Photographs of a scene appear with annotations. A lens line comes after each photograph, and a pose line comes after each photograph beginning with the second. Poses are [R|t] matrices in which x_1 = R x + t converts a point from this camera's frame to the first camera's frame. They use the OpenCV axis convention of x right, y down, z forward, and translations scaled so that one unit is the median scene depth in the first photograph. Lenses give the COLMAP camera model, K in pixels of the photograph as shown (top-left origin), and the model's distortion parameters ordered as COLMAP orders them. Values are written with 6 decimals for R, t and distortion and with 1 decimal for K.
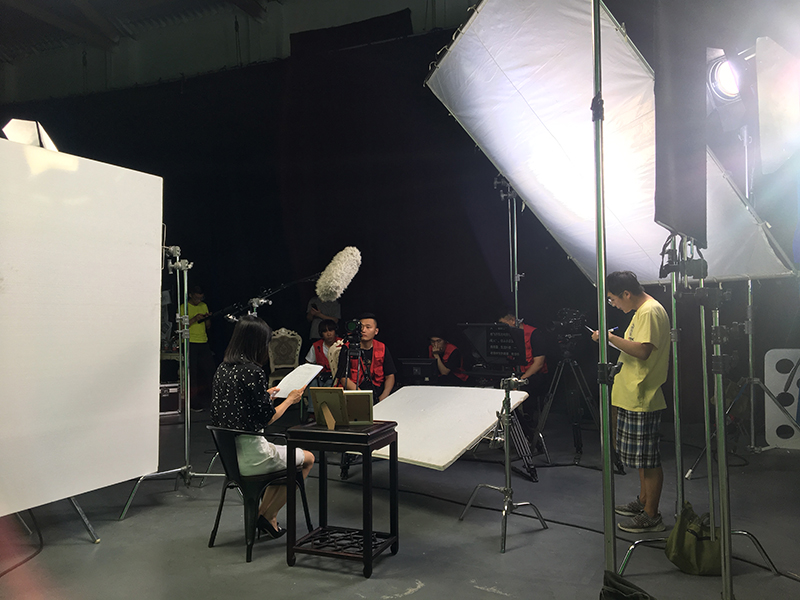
lens RADIAL K [[670.8, 0, 400.0], [0, 670.8, 300.0], [0, 0, 1]] dist [0.089157, -0.112891]
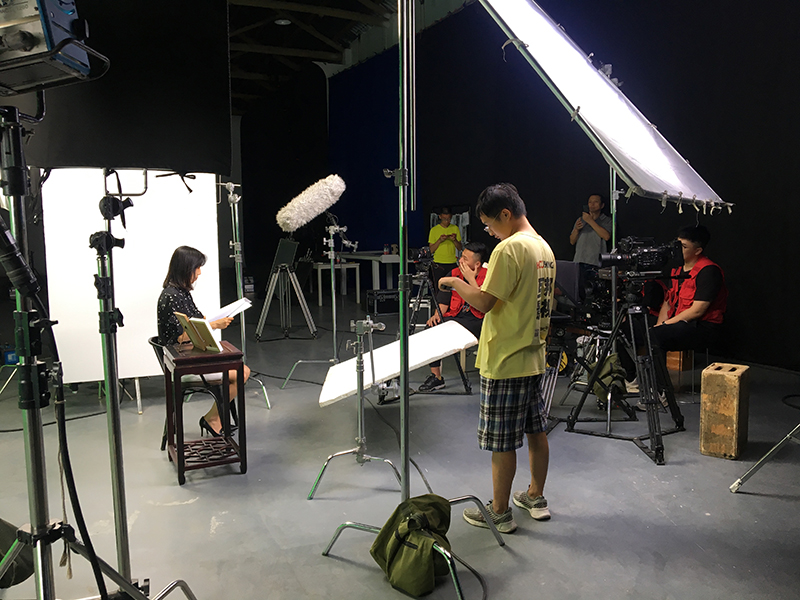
lens RADIAL K [[670.8, 0, 400.0], [0, 670.8, 300.0], [0, 0, 1]] dist [0.089157, -0.112891]
pose [[0.740868, 0.070745, -0.667915, 0.784252], [0.014840, 0.992470, 0.121583, -0.018433], [0.671487, -0.099989, 0.734240, 0.376926]]
